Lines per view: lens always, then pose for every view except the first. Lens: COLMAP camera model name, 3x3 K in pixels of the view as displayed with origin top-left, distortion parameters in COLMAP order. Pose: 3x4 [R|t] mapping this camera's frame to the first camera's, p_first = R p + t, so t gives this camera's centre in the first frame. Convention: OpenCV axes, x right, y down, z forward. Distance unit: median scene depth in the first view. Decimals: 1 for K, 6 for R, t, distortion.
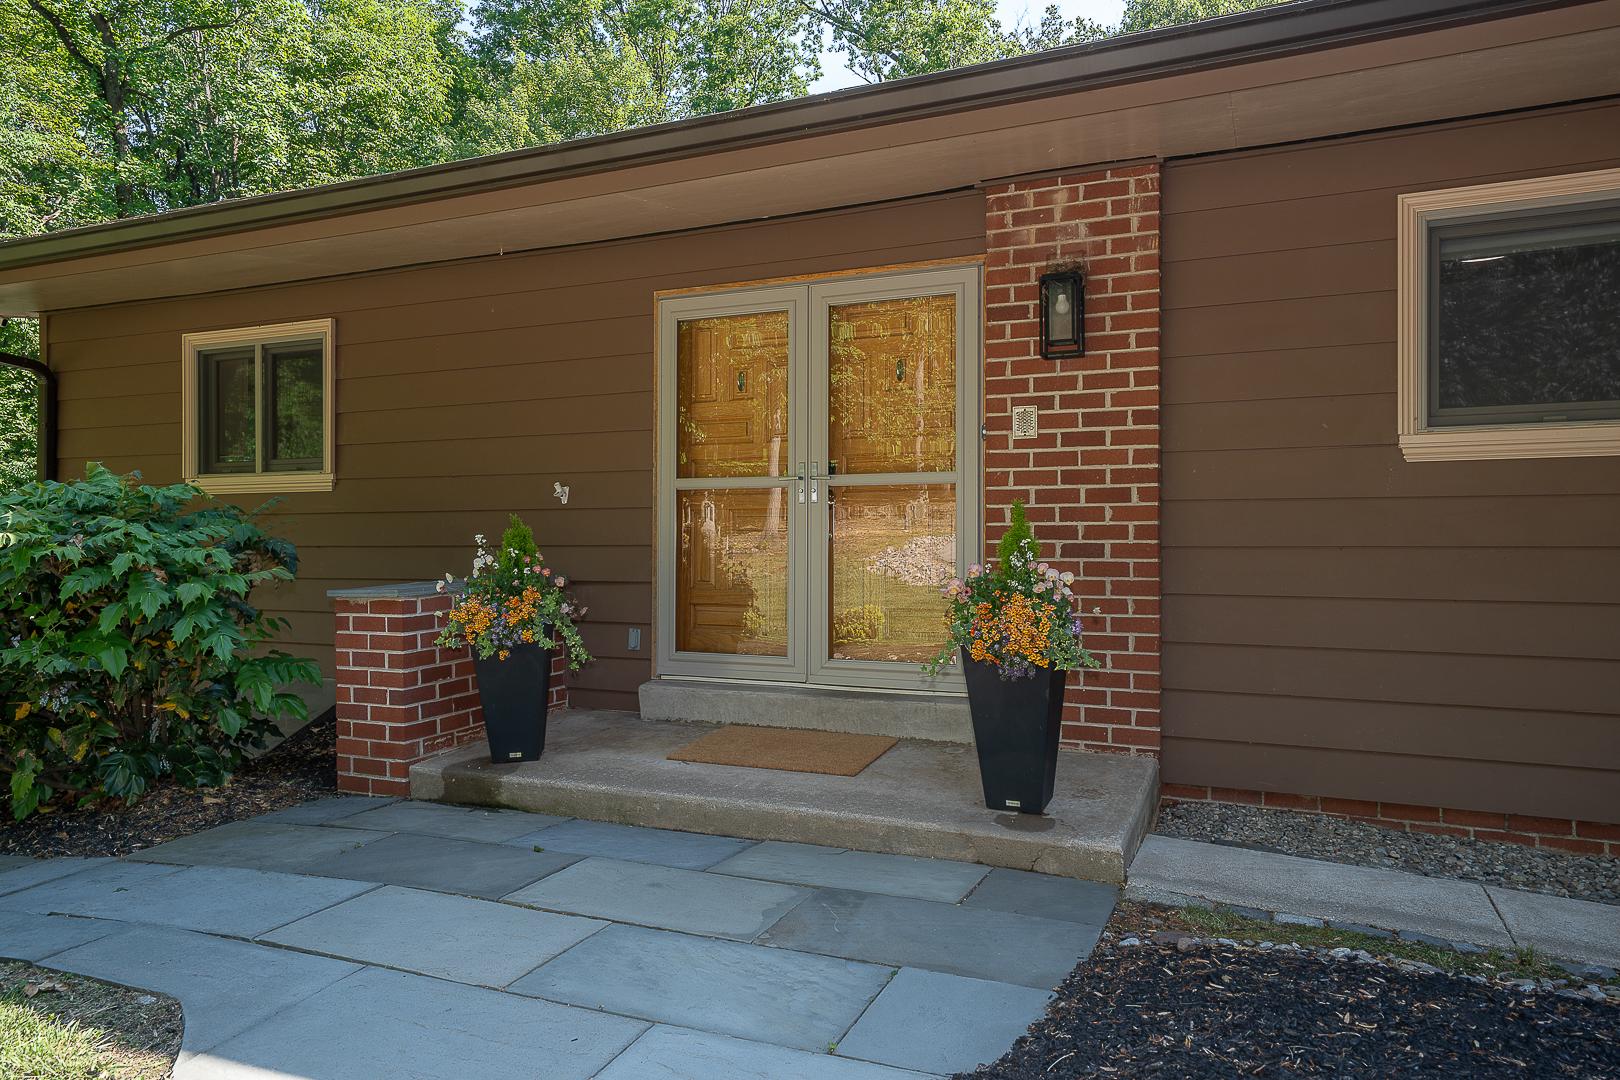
lens RADIAL K [[1024.2, 0, 818.3], [0, 1024.2, 545.3], [0, 0, 1]] dist [0.038014, 0.000212]
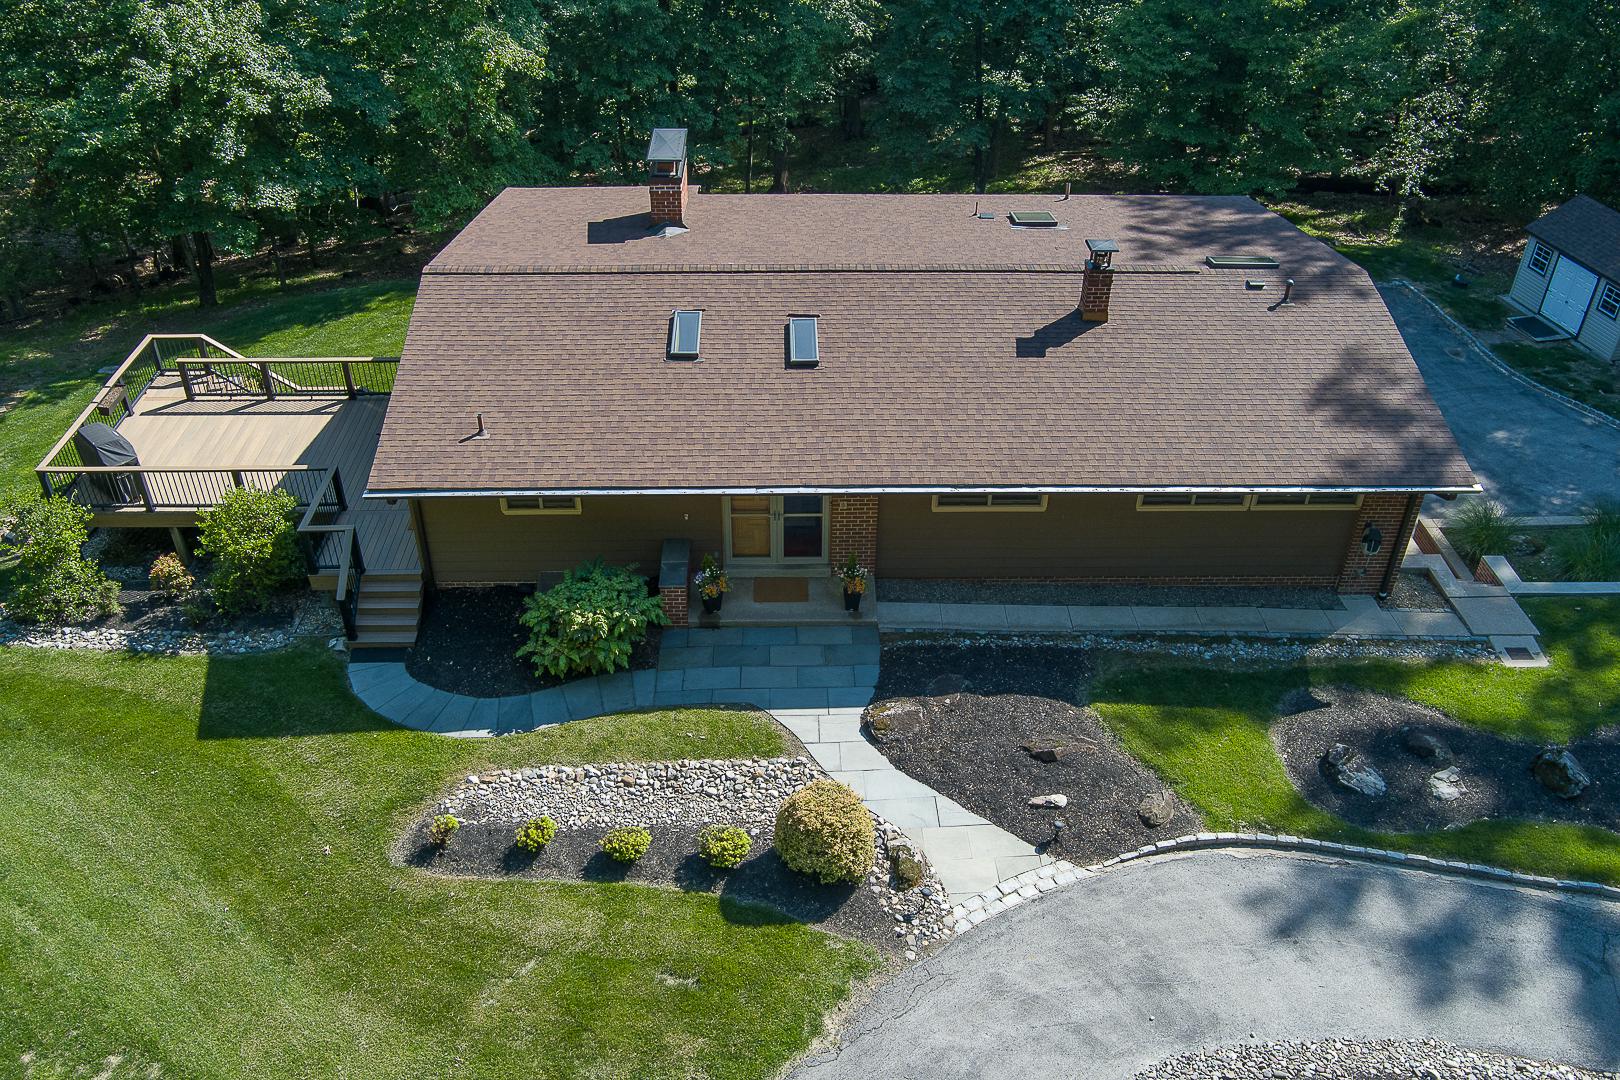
lens RADIAL K [[1024.2, 0, 818.3], [0, 1024.2, 545.3], [0, 0, 1]] dist [0.038014, 0.000212]
pose [[0.916057, -0.225583, 0.331590, -1.547097], [0.001526, 0.828763, 0.559598, -2.815883], [-0.401045, -0.512118, 0.759538, -2.482365]]
